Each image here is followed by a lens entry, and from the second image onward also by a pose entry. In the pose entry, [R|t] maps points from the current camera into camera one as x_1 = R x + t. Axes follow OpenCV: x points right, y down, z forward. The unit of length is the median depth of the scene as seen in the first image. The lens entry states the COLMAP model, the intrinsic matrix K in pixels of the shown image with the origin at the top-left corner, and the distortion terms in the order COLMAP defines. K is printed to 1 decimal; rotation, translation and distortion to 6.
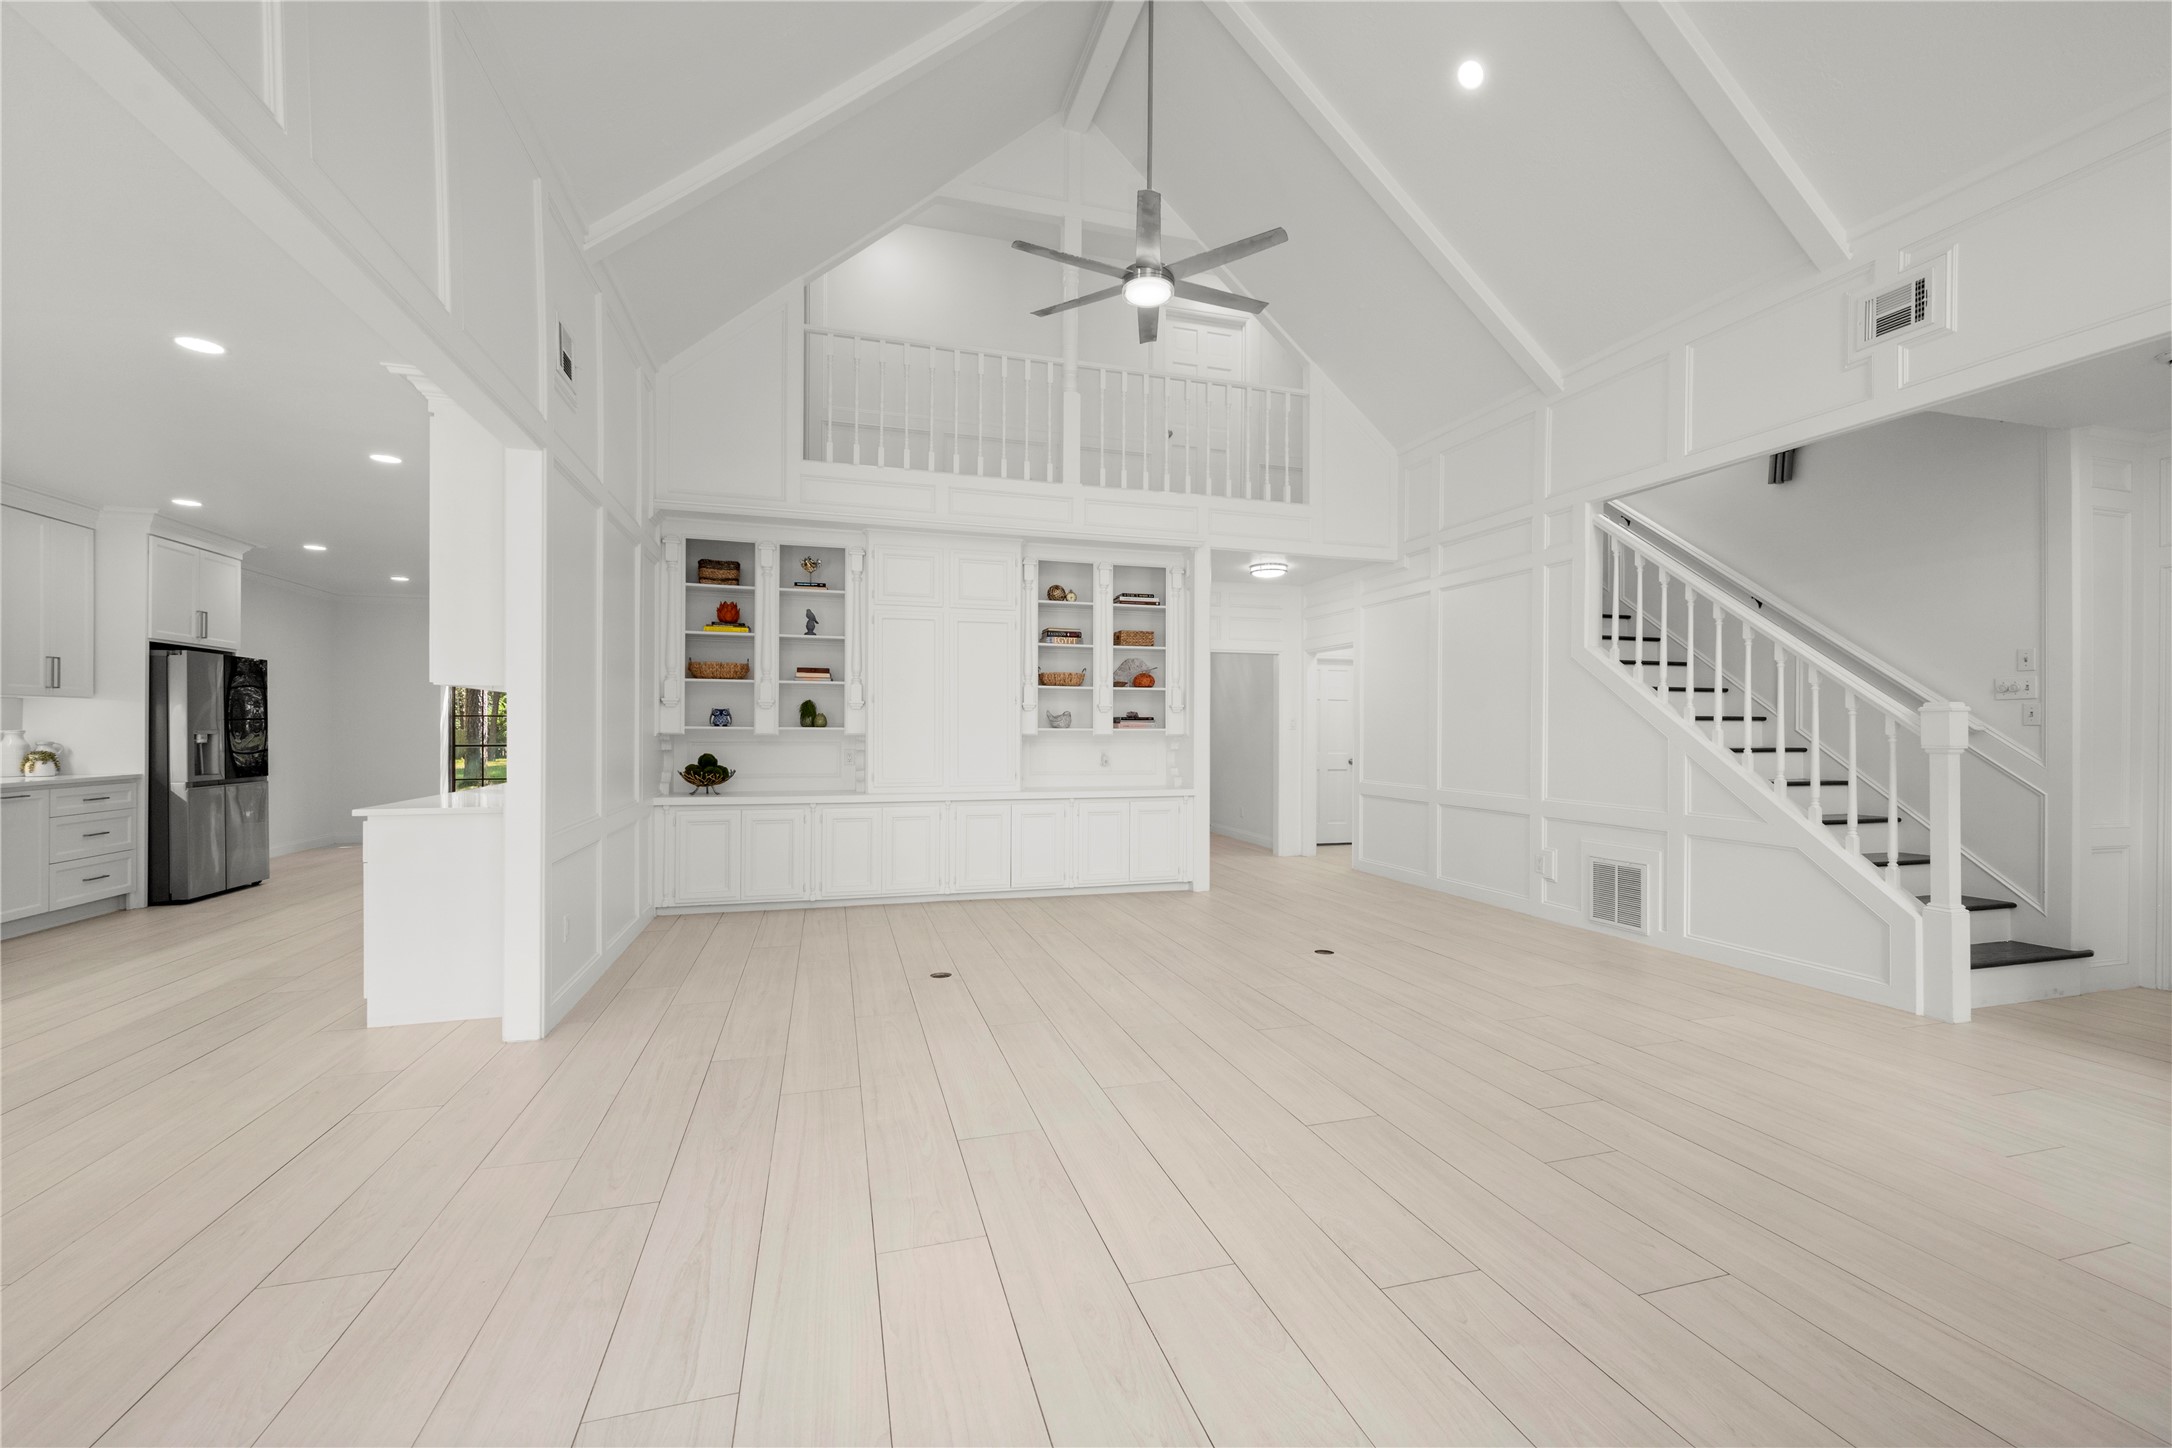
lens RADIAL K [[872.5, 0, 1088.1], [0, 872.5, 730.0], [0, 0, 1]] dist [0.000922, 0.001172]
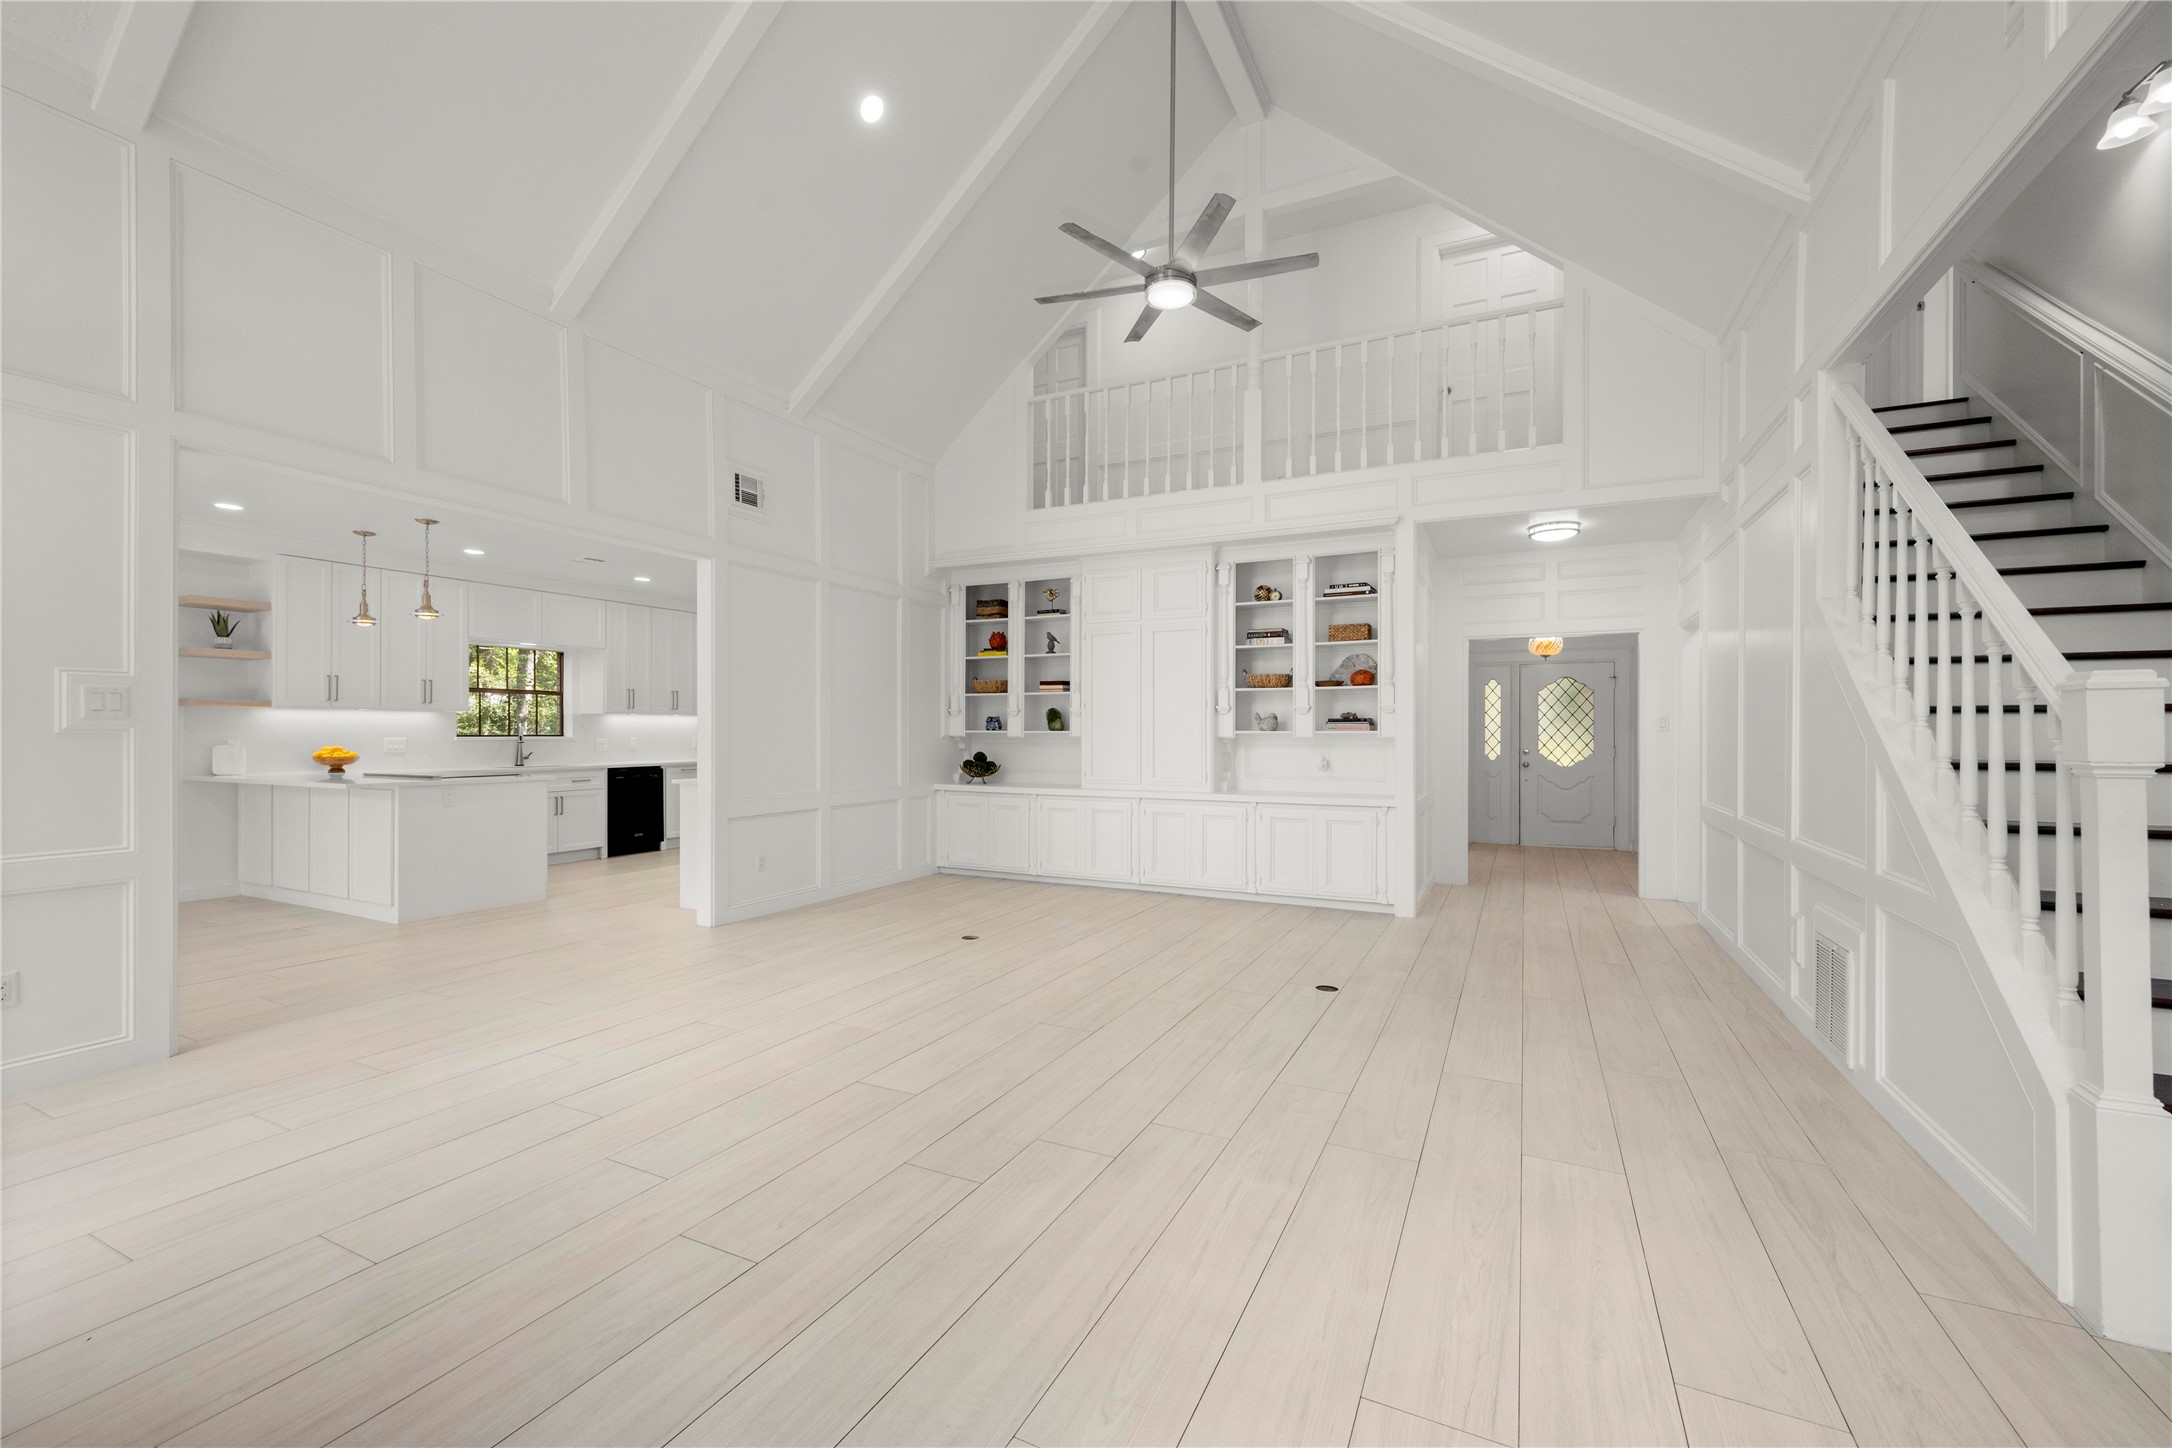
lens RADIAL K [[872.5, 0, 1100.5], [0, 872.5, 731.0], [0, 0, 1]] dist [0.000922, 0.001172]
pose [[0.741143, -0.004073, -0.671335, 0.515601], [0.001317, 0.999988, -0.004613, 0.002603], [0.671346, 0.002535, 0.741139, 0.156440]]
